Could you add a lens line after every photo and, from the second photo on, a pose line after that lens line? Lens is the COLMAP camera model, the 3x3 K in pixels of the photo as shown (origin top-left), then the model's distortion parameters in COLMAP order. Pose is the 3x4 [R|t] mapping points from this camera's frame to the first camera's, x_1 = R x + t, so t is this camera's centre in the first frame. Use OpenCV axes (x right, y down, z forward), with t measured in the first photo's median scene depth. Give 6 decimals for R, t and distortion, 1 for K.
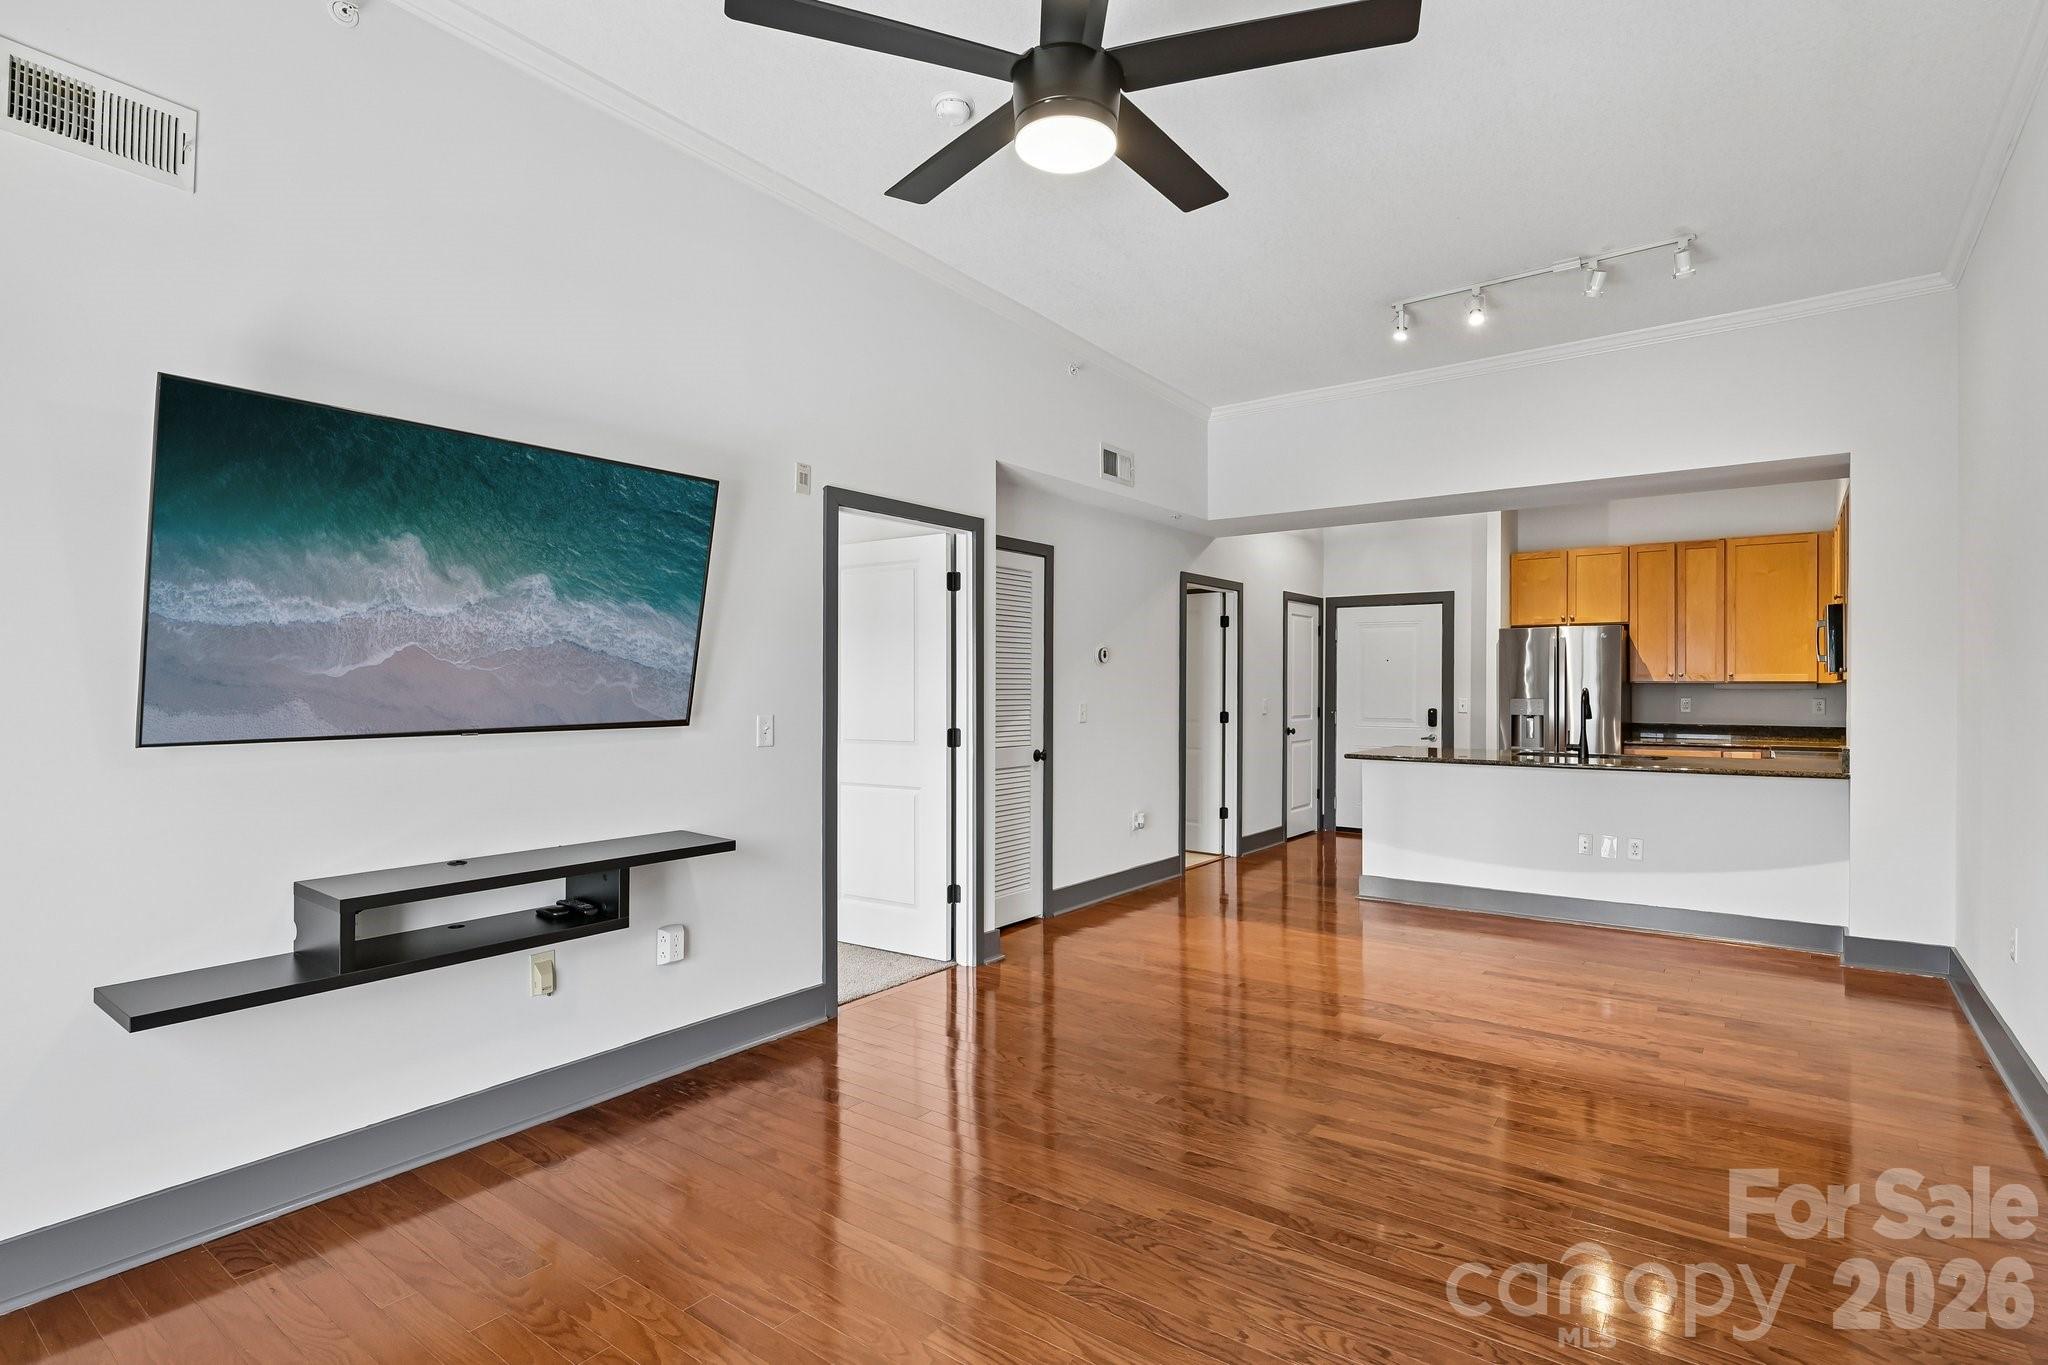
lens RADIAL K [[1015.5, 0, 1019.3], [0, 1015.5, 691.4], [0, 0, 1]] dist [-0.003062, 0.000683]
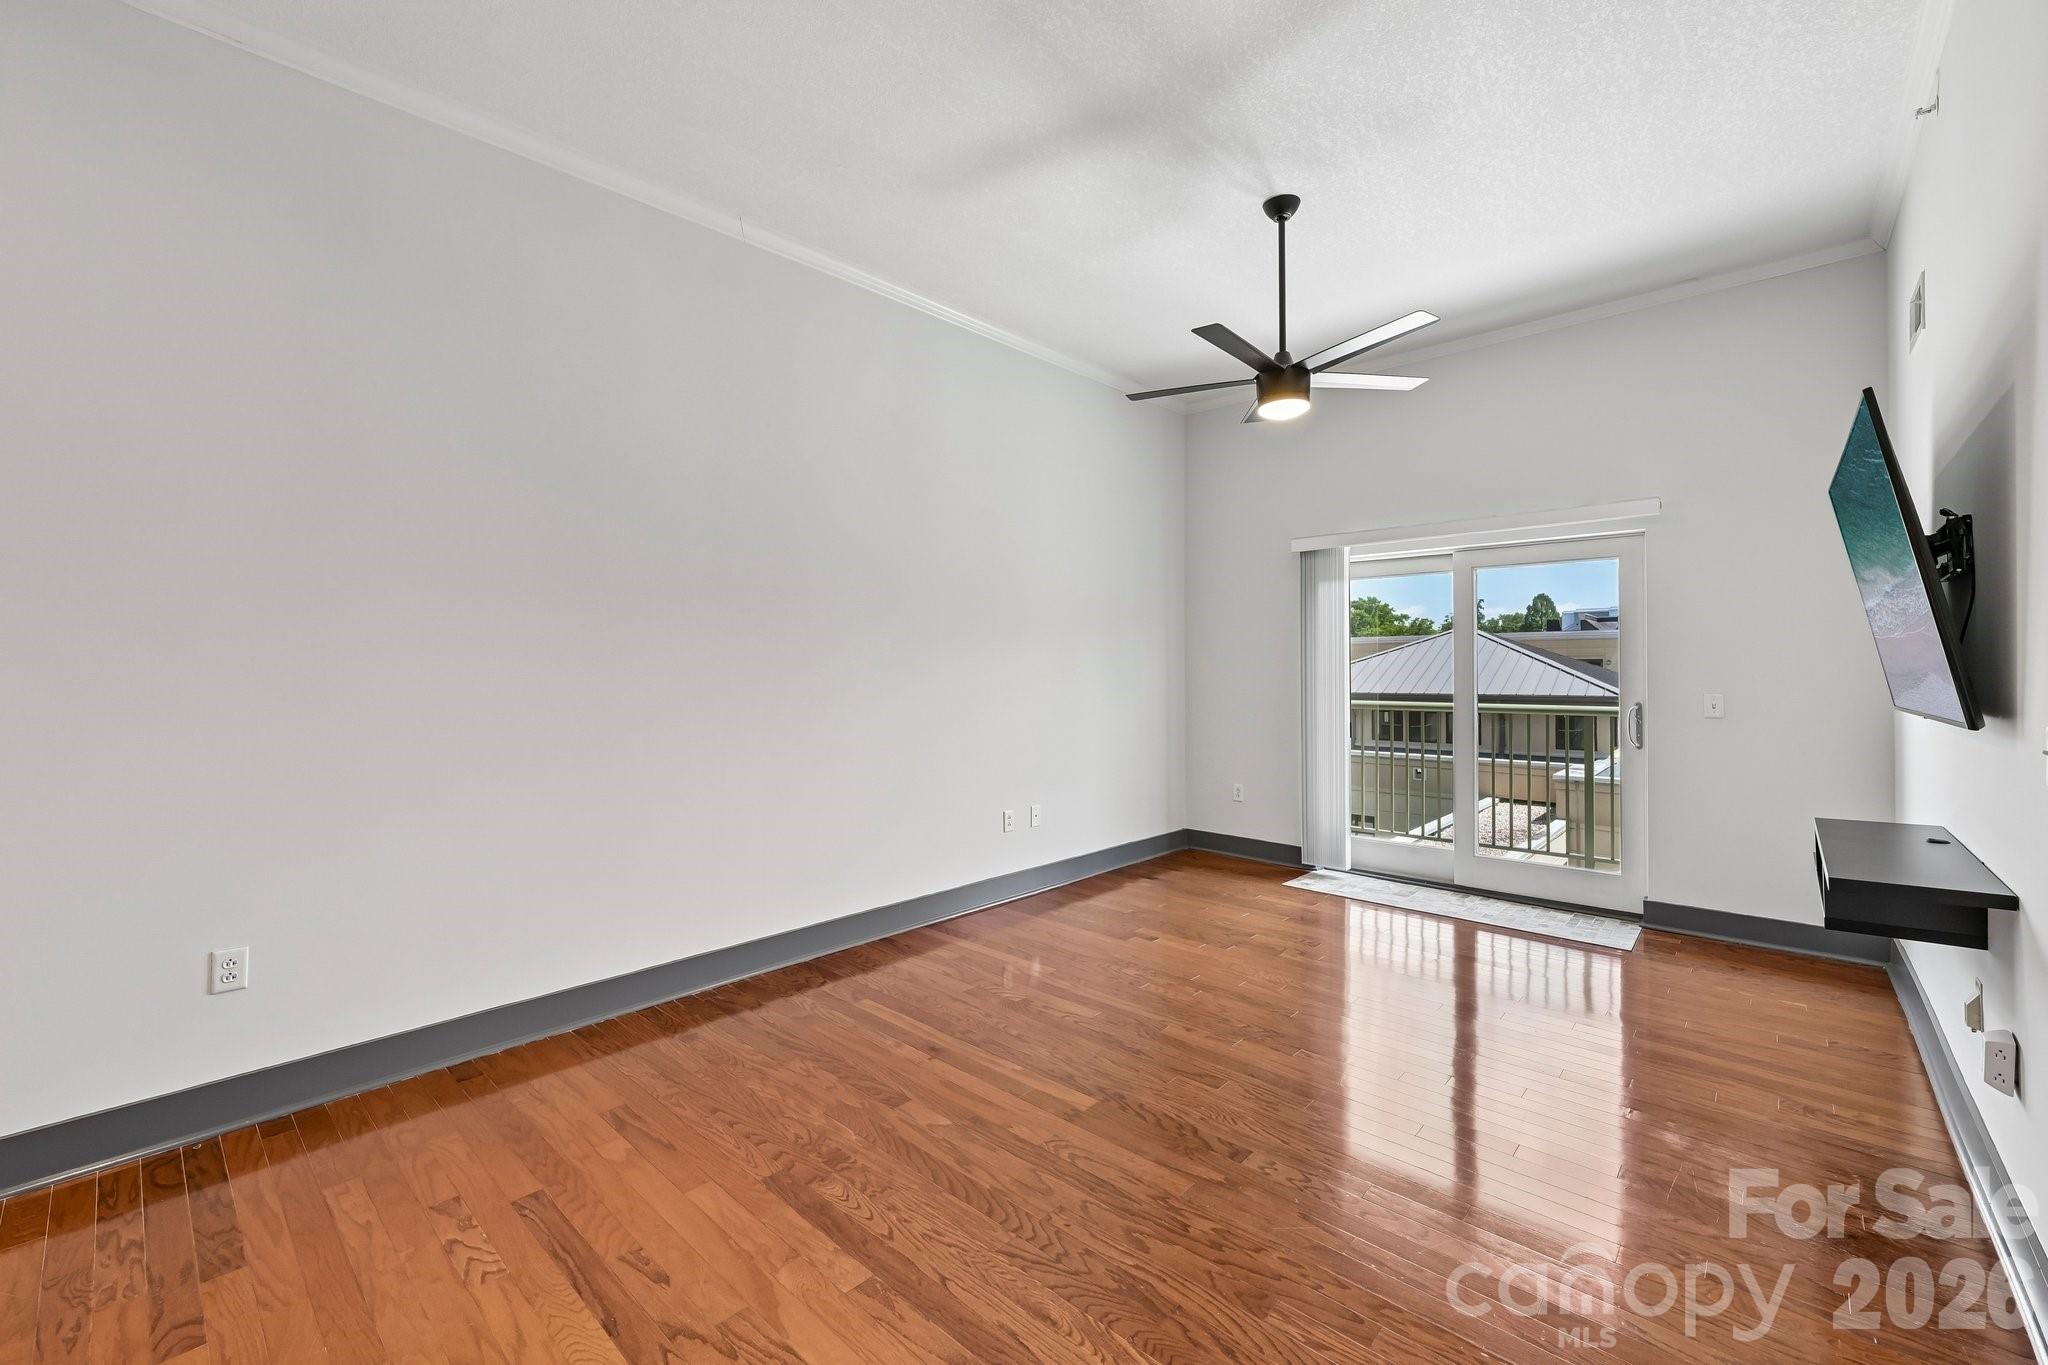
lens RADIAL K [[826.2, 0, 1019.4], [0, 826.2, 670.2], [0, 0, 1]] dist [-0.000547, -0.000215]
pose [[-0.994842, -0.000511, 0.101433, 0.110144], [0.000024, 0.999986, 0.005274, -0.004023], [-0.101434, 0.005249, -0.994828, 0.726498]]
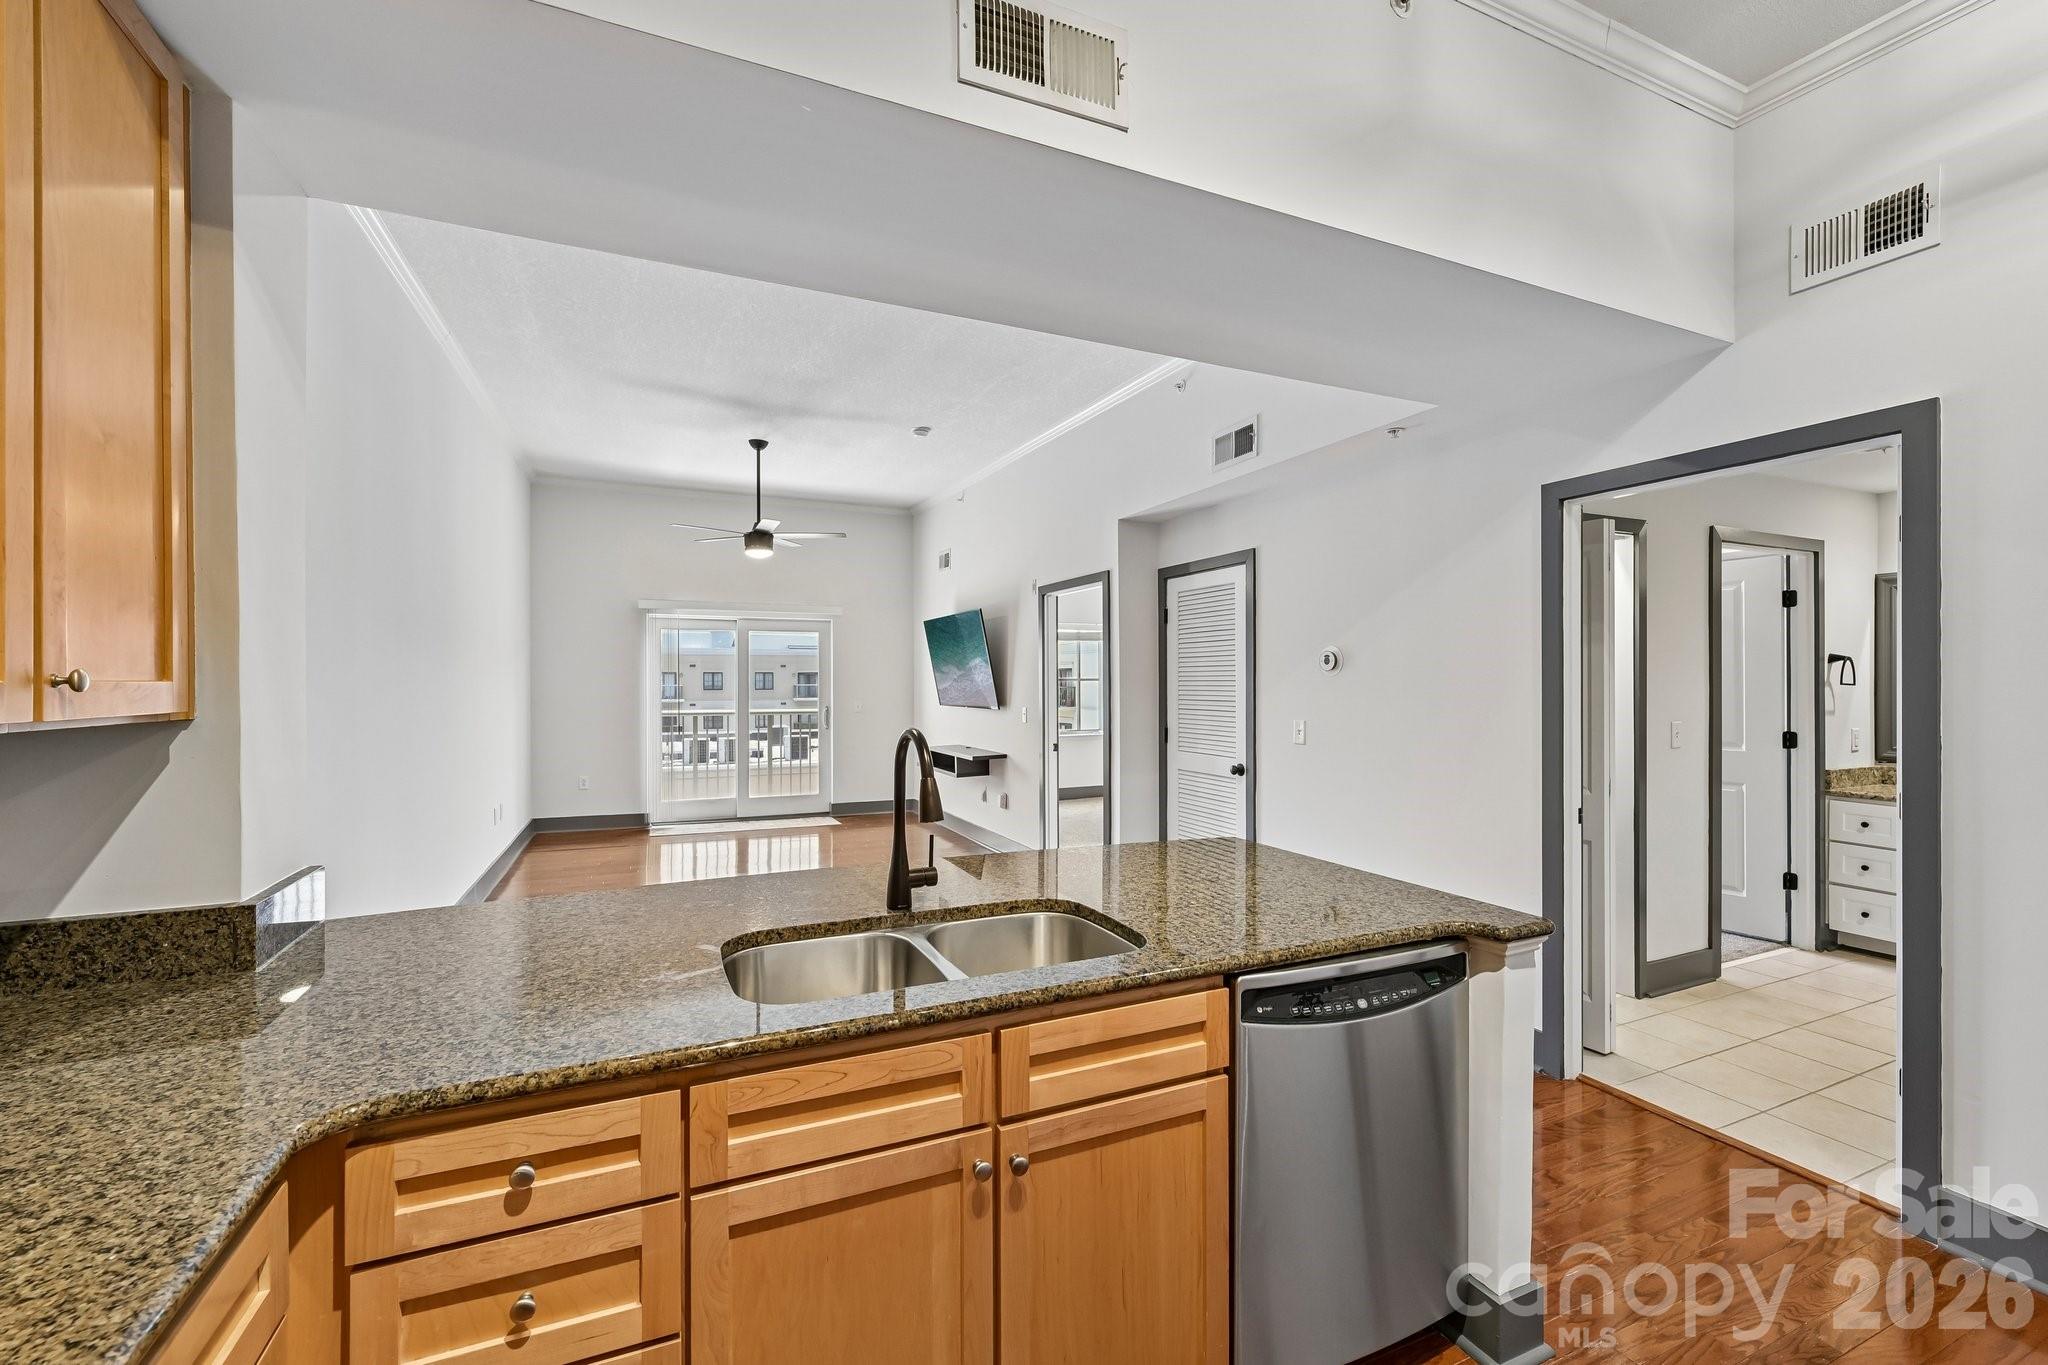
lens RADIAL K [[829.8, 0, 1011.1], [0, 829.8, 682.4], [0, 0, 1]] dist [-0.000745, -0.000097]
pose [[-0.494835, -0.000743, -0.868987, 0.610246], [-0.006358, 0.999976, 0.002765, -0.015917], [0.868964, 0.006893, -0.494828, 0.901678]]
